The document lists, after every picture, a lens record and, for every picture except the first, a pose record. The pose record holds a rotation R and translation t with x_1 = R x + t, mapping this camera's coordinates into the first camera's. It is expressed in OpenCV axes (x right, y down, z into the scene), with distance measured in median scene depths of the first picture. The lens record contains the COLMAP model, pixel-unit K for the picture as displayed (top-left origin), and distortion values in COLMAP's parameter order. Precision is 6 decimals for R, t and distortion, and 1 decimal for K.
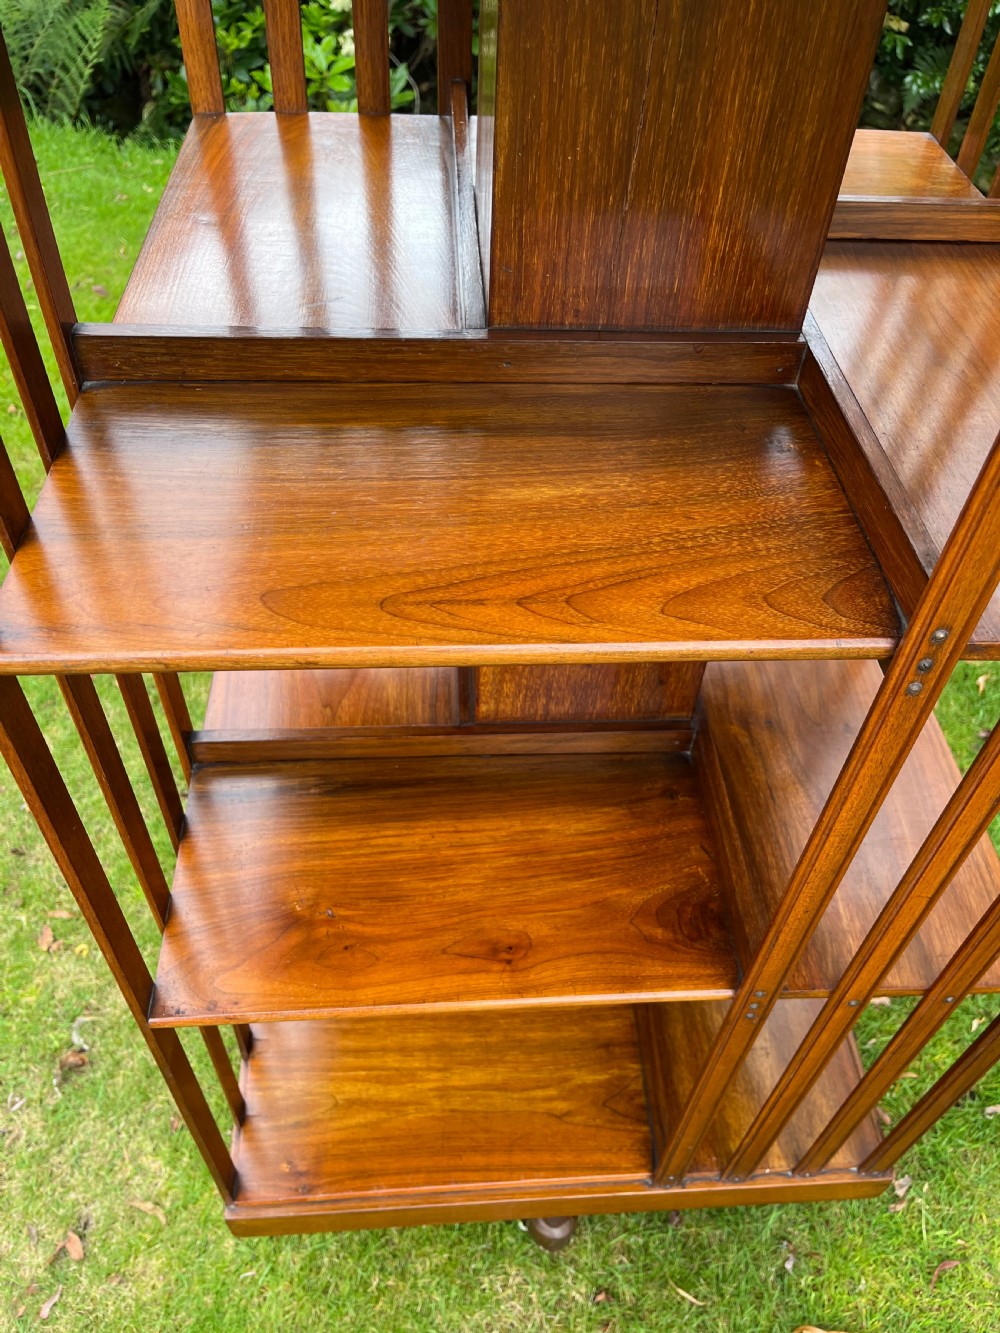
lens RADIAL K [[1018.3, 0, 515.3], [0, 1018.3, 670.8], [0, 0, 1]] dist [0.073805, -0.133972]
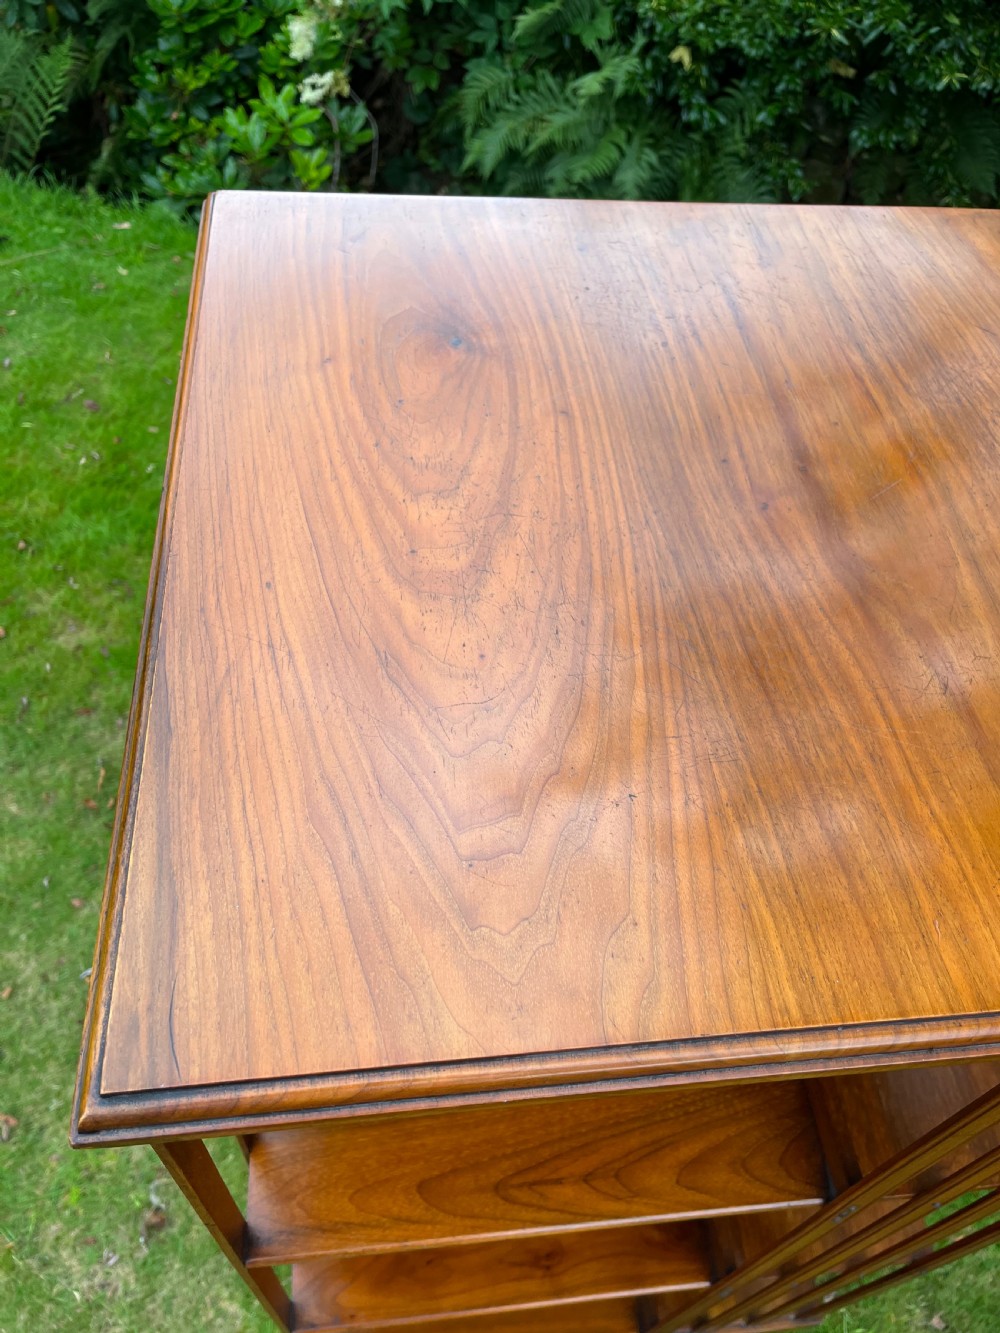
lens RADIAL K [[1018.3, 0, 515.3], [0, 1018.3, 670.8], [0, 0, 1]] dist [0.073805, -0.133972]
pose [[0.998578, -0.014474, 0.051315, -0.061689], [0.010943, 0.997596, 0.068431, -0.342531], [-0.052182, -0.067772, 0.996335, -0.175799]]
